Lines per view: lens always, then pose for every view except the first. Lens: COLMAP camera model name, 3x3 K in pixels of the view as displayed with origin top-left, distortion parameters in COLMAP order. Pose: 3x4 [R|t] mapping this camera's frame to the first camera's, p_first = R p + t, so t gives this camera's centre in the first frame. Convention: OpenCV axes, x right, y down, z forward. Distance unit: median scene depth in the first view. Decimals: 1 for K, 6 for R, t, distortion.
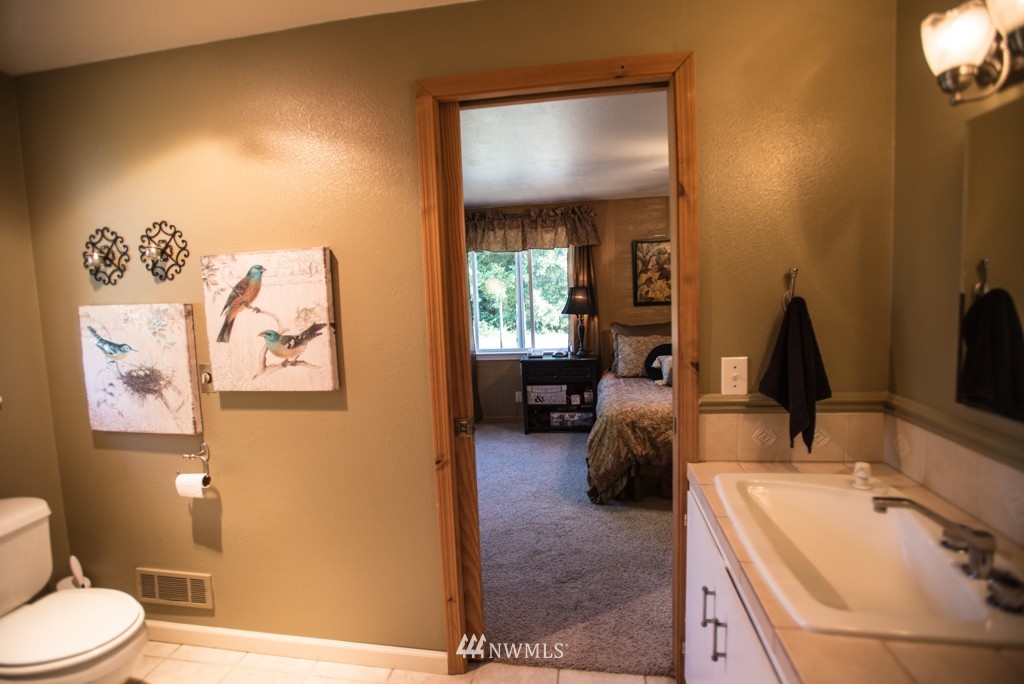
lens RADIAL K [[499.7, 0, 510.0], [0, 499.7, 337.7], [0, 0, 1]] dist [-0.053886, 0.019501]
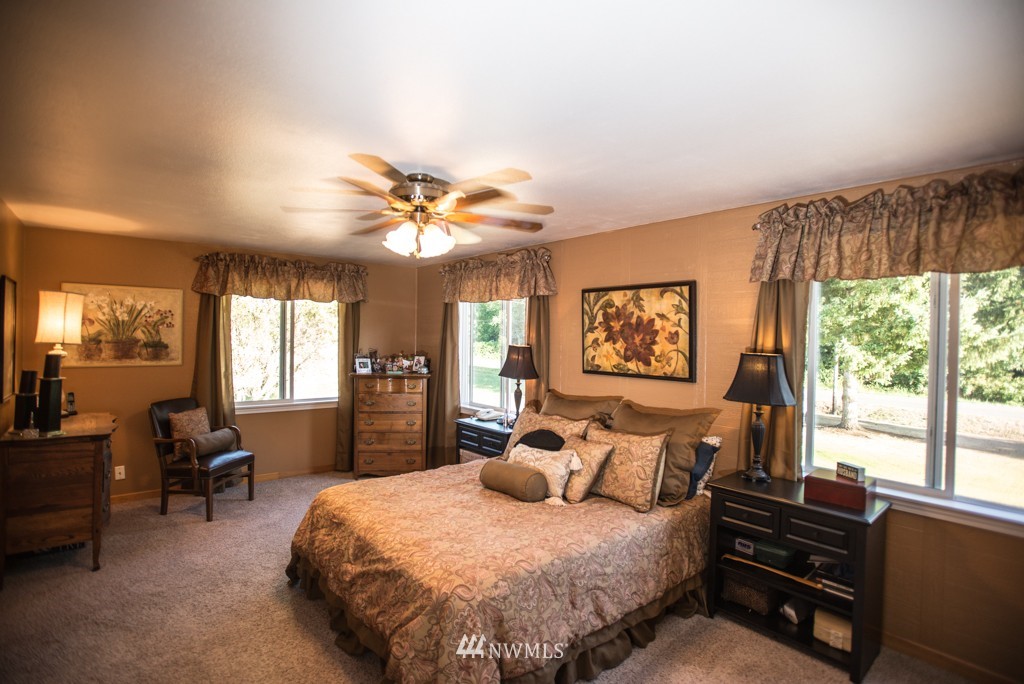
lens RADIAL K [[499.7, 0, 510.8], [0, 499.7, 336.8], [0, 0, 1]] dist [-0.053886, 0.019501]
pose [[0.741863, 0.053376, -0.668424, 0.686234], [-0.097993, 0.994755, -0.029325, -0.088394], [0.663353, 0.087255, 0.743202, 0.357356]]
